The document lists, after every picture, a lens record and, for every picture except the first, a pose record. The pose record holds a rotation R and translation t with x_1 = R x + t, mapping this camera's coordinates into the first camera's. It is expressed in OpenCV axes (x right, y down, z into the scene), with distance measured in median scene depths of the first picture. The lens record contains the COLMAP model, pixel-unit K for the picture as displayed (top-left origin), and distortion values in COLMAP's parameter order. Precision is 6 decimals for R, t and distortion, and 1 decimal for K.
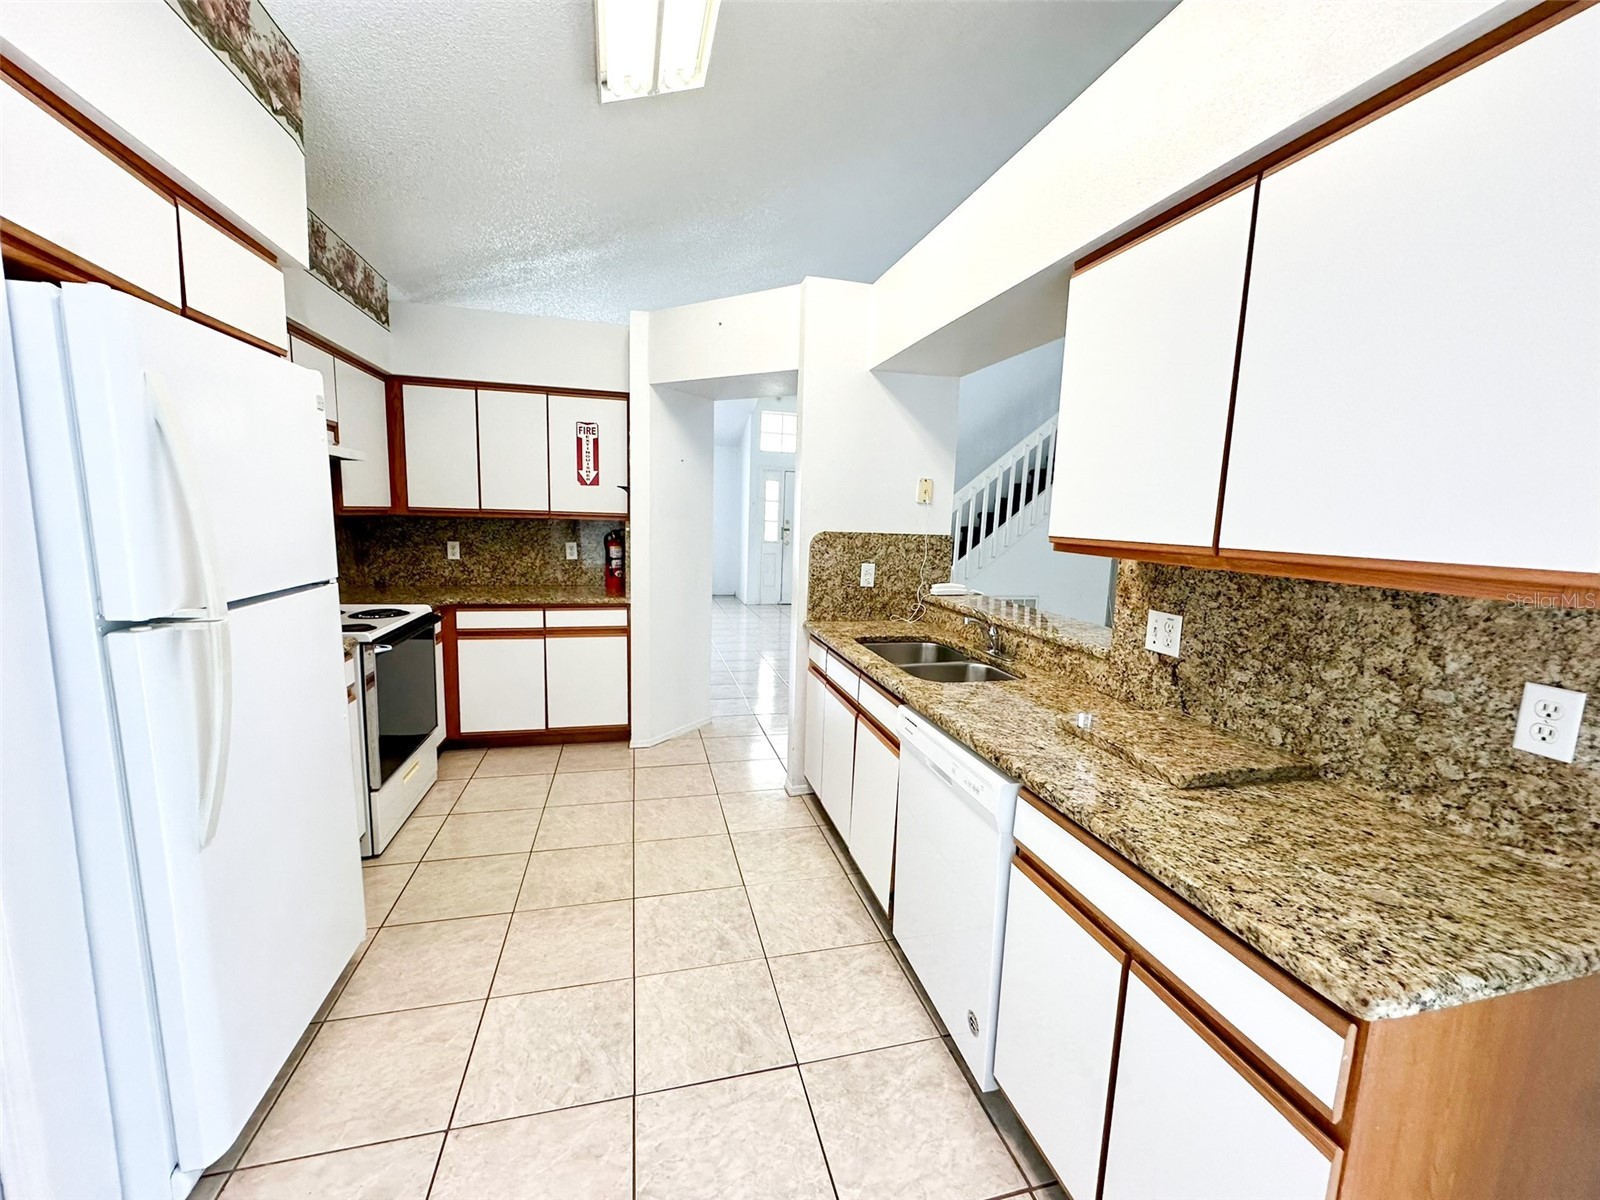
lens RADIAL K [[637.6, 0, 799.5], [0, 637.6, 602.5], [0, 0, 1]] dist [-0.002094, 0.000297]
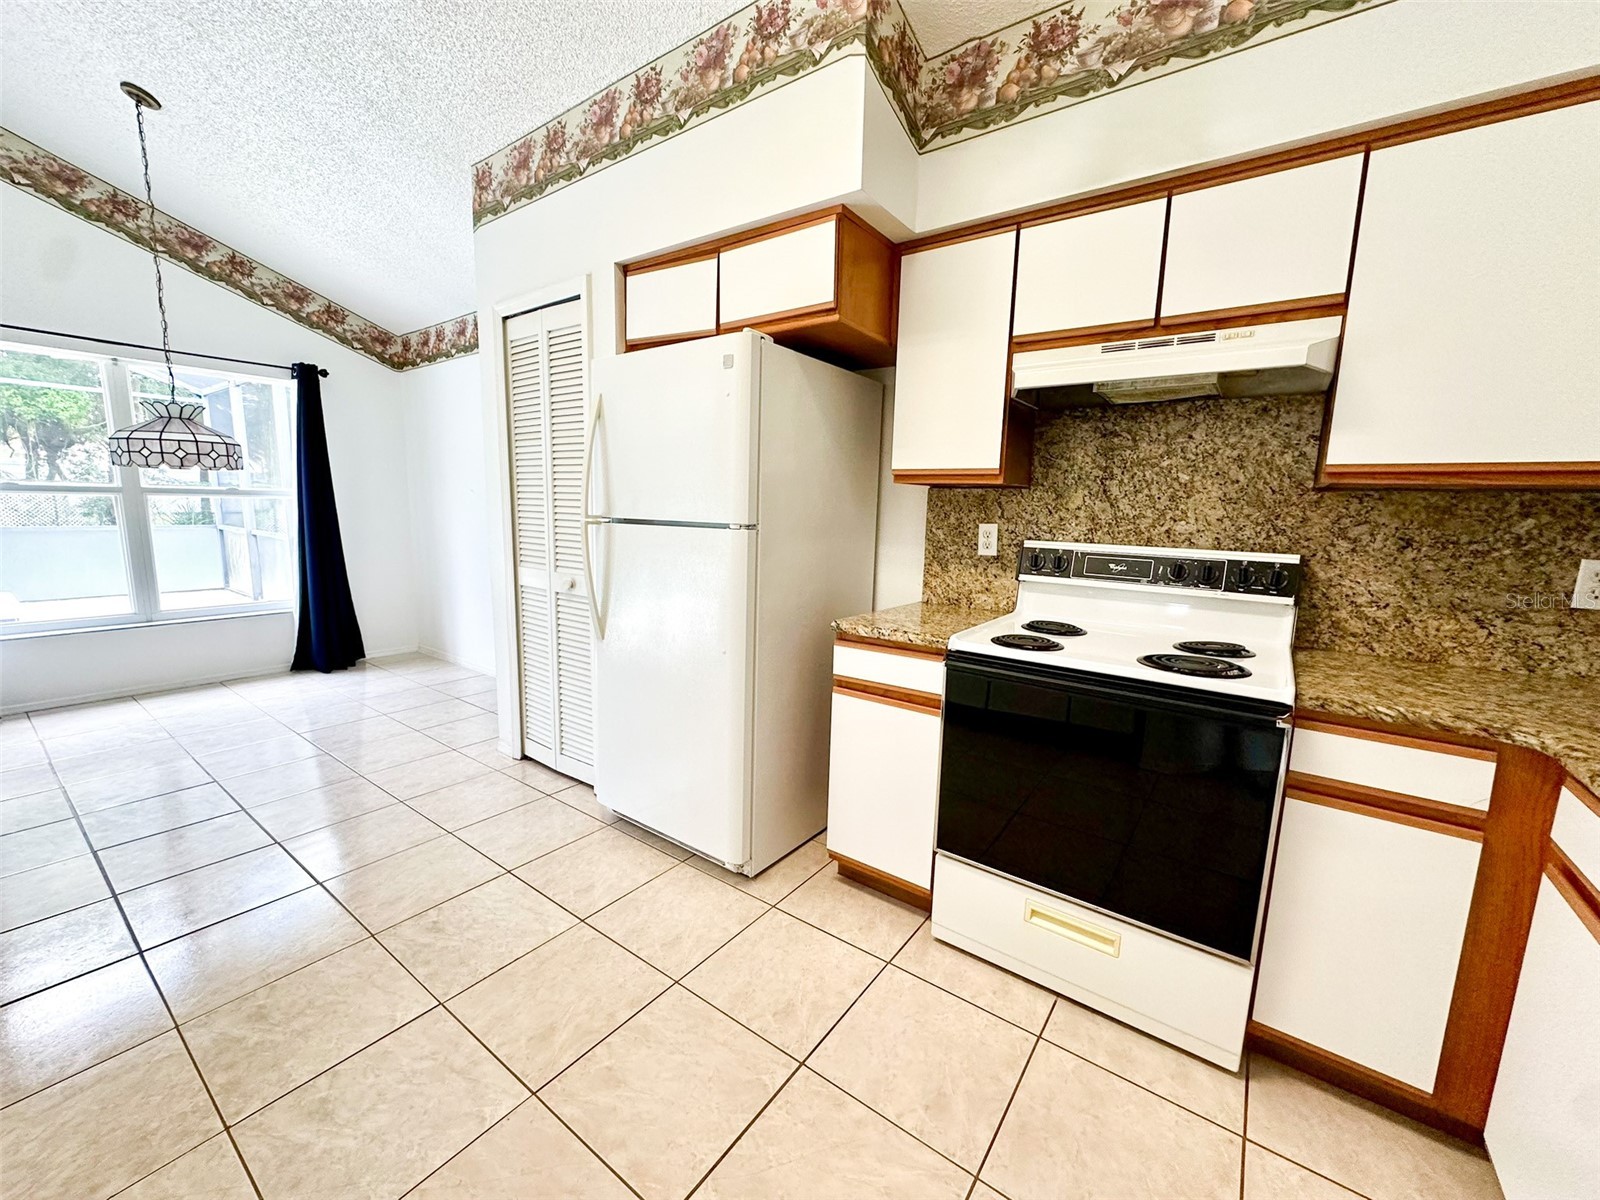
lens RADIAL K [[633.8, 0, 800.0], [0, 633.8, 600.0], [0, 0, 1]] dist [-0.003814, -0.000246]
pose [[-0.771671, 0.040467, -0.634734, -0.130885], [-0.139909, 0.962729, 0.231471, -0.180649], [0.620443, 0.267425, -0.737248, 1.908018]]
